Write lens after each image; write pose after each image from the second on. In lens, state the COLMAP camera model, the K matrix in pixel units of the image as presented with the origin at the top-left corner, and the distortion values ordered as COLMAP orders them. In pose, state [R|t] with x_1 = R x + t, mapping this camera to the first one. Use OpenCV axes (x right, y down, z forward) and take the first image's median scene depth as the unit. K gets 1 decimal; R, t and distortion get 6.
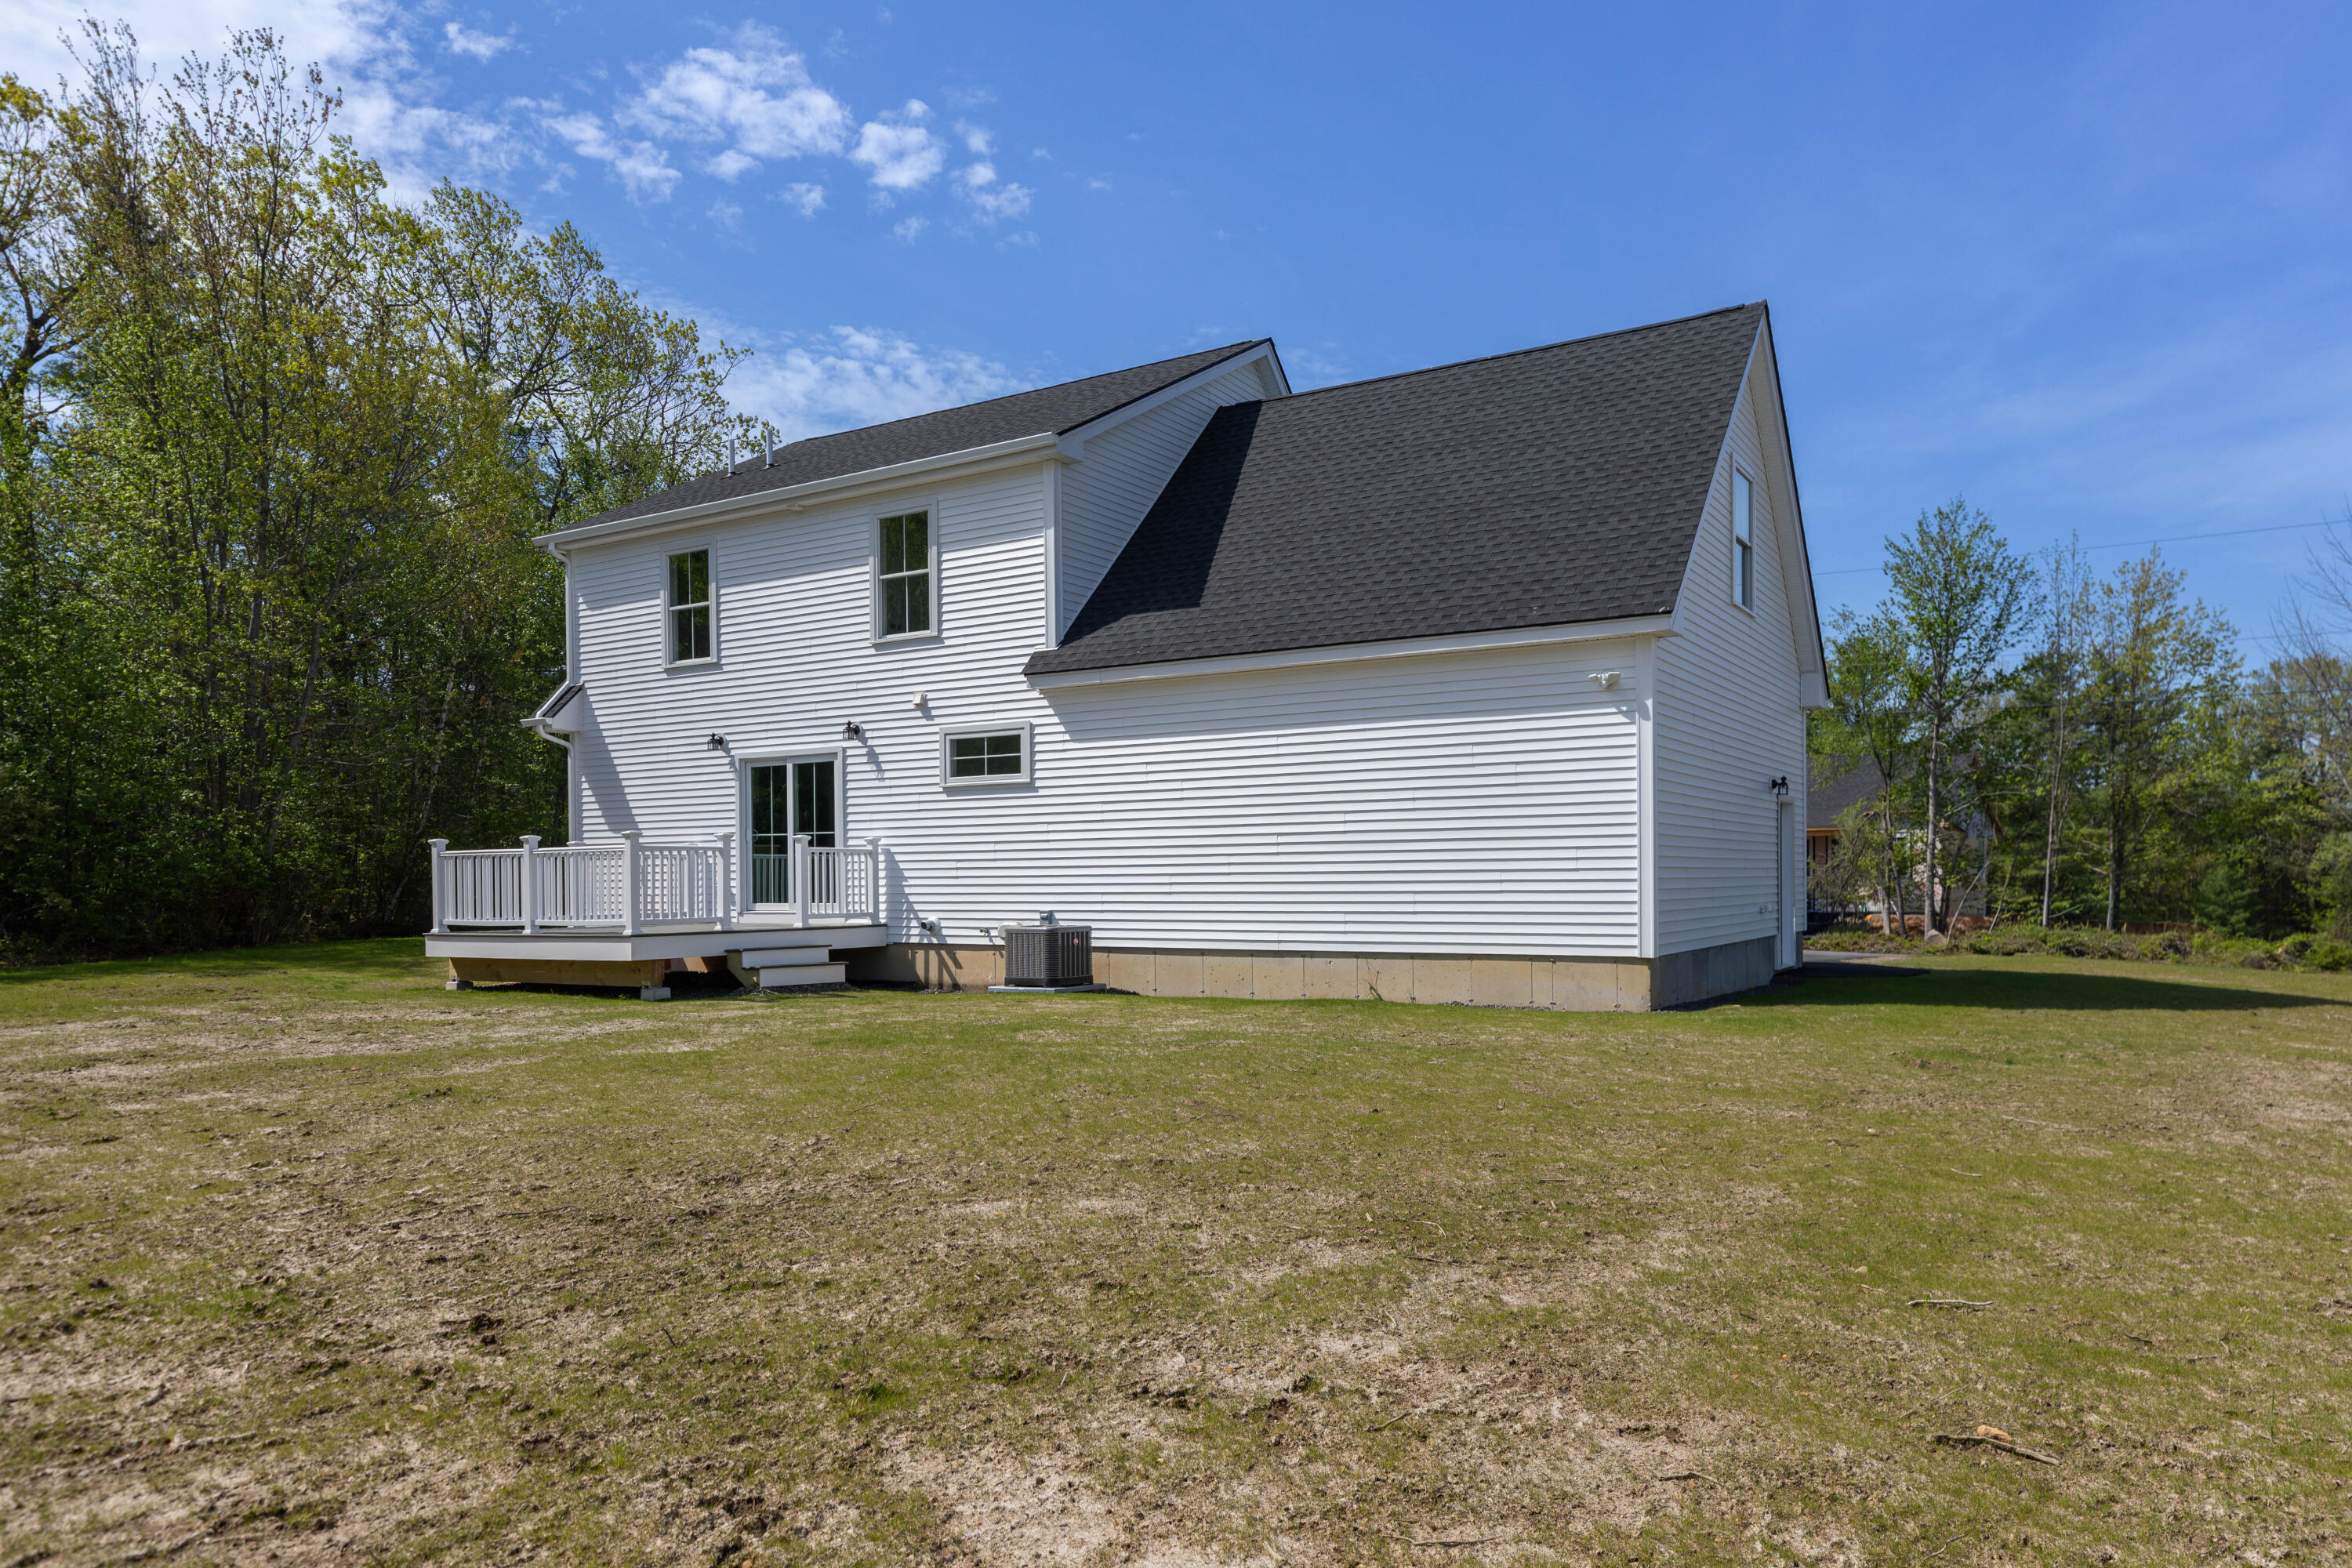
lens RADIAL K [[1548.1, 0, 1177.3], [0, 1548.1, 840.2], [0, 0, 1]] dist [-0.005832, -0.002302]
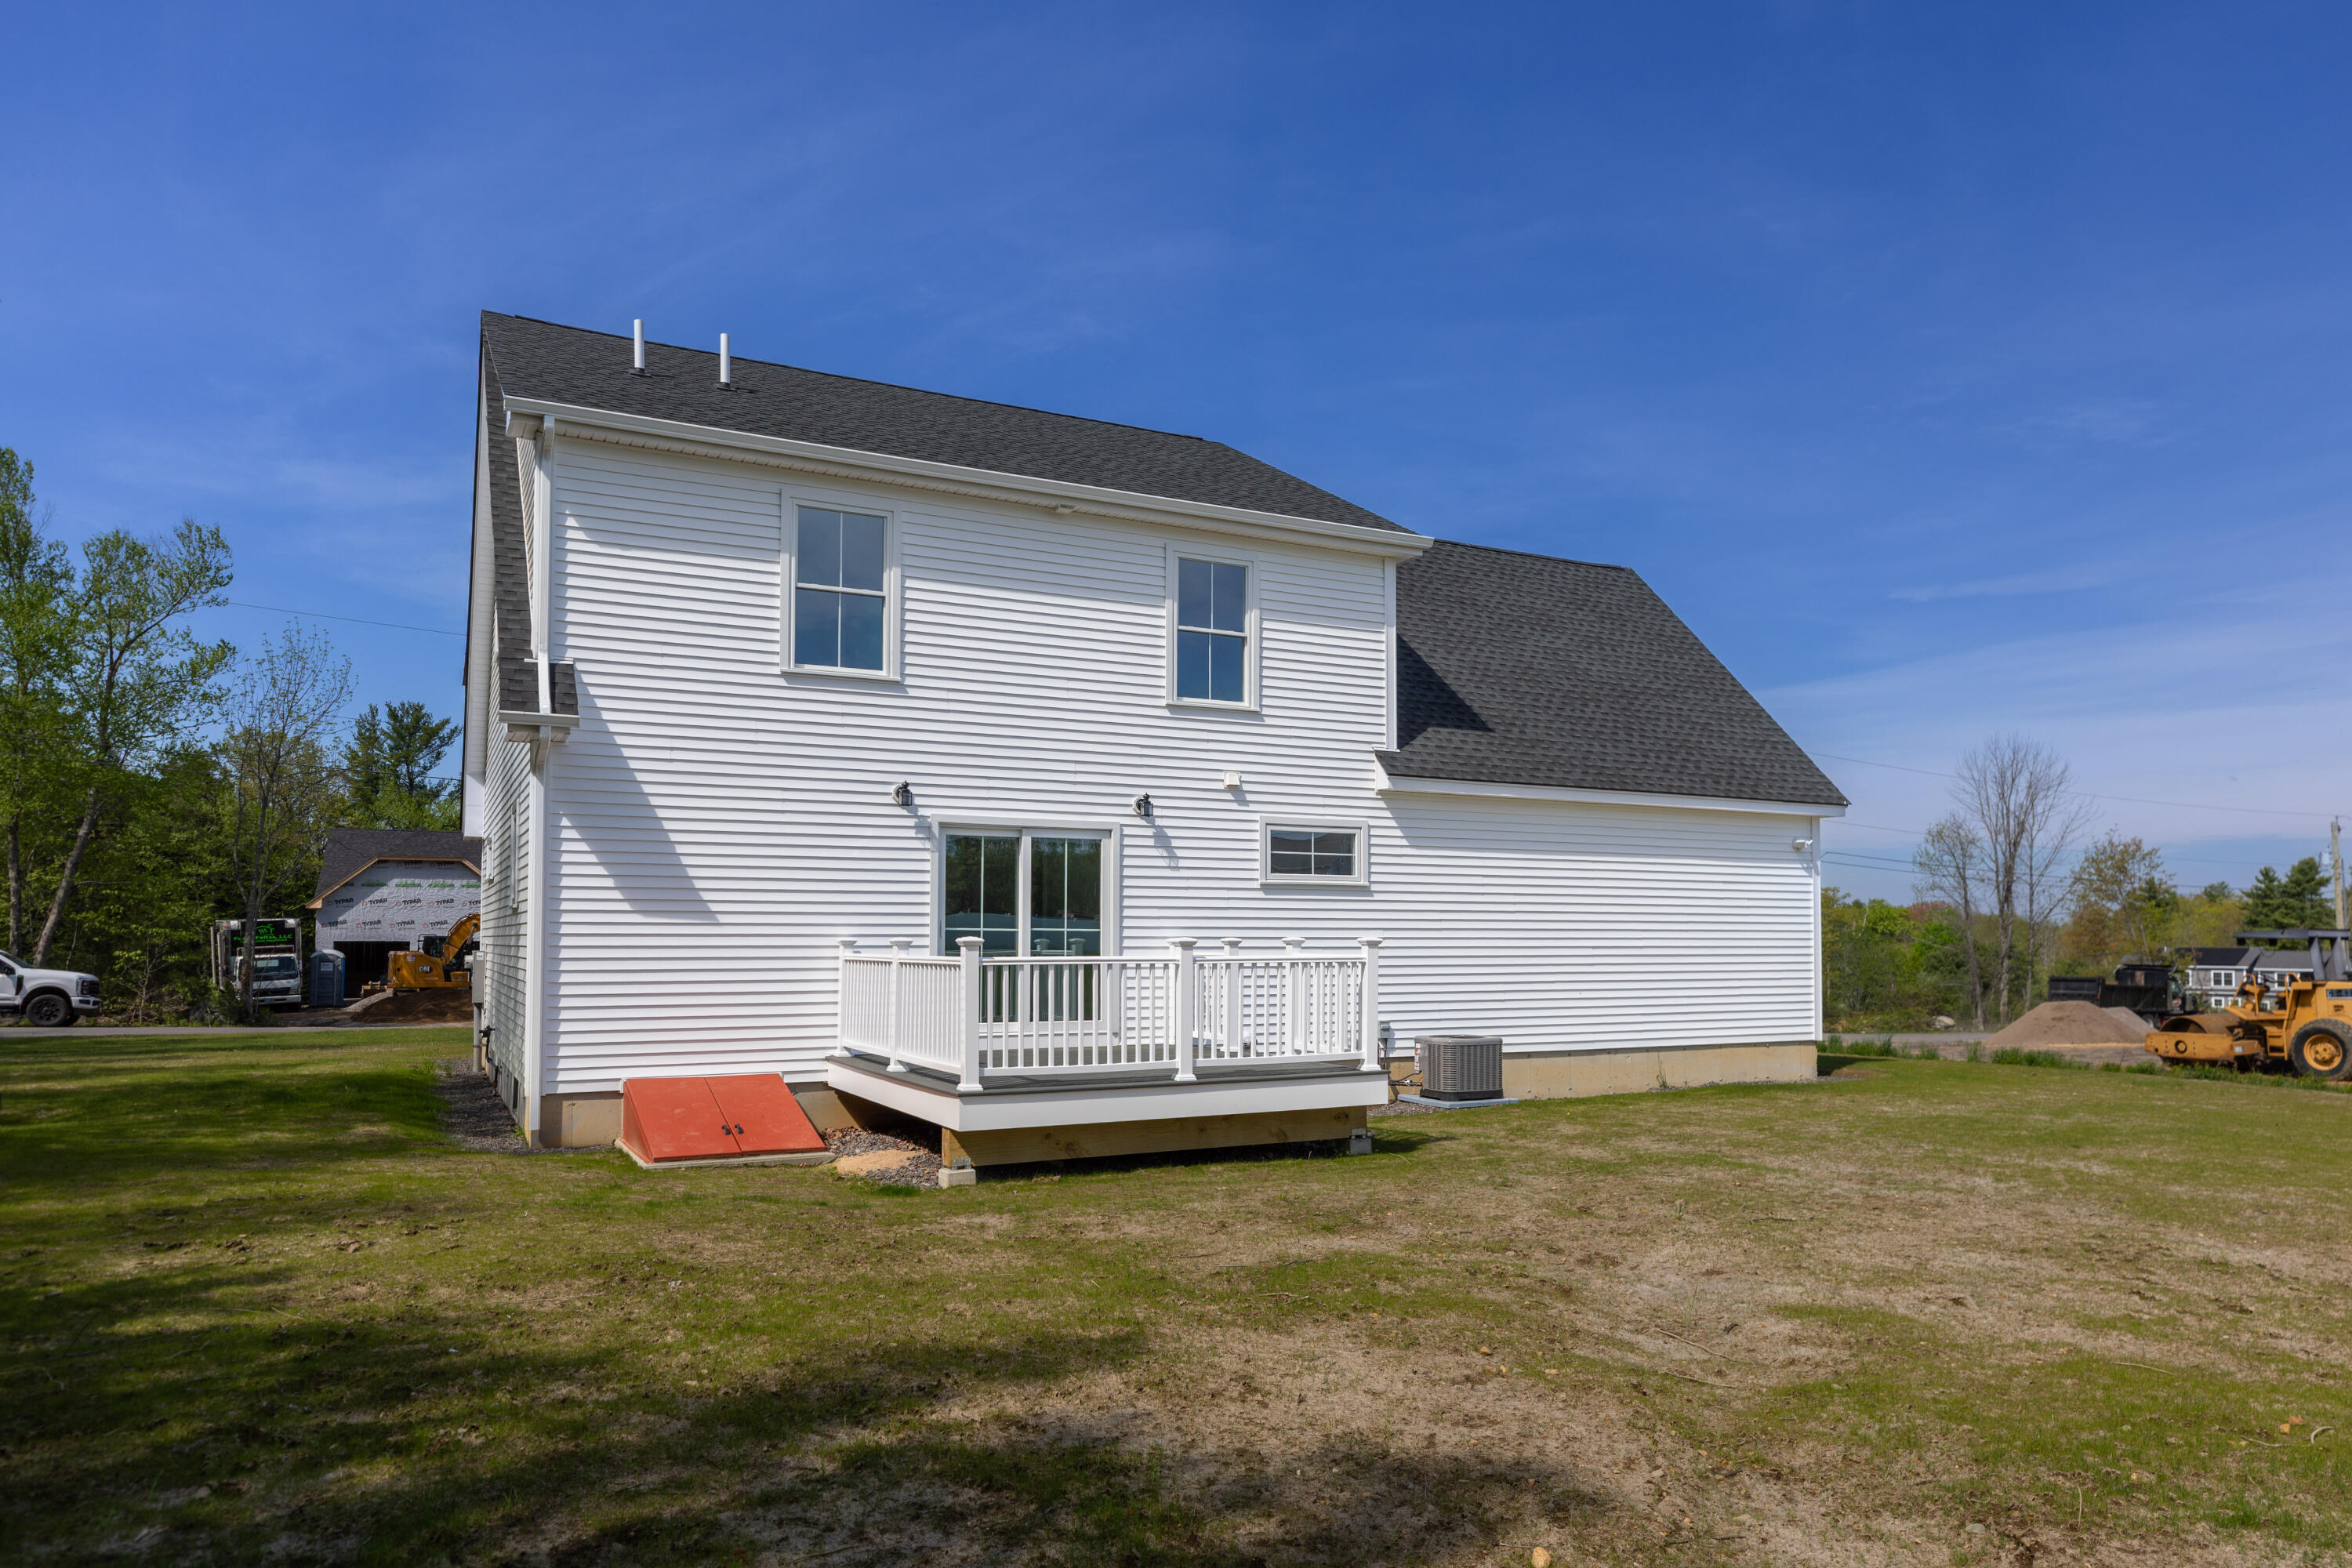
lens RADIAL K [[1528.8, 0, 1178.9], [0, 1528.8, 904.8], [0, 0, 1]] dist [-0.000969, -0.000155]
pose [[0.499056, 0.047208, 0.865283, -0.918725], [-0.014483, 0.998830, -0.046141, 0.018252], [-0.866449, 0.010495, 0.499155, 0.604357]]
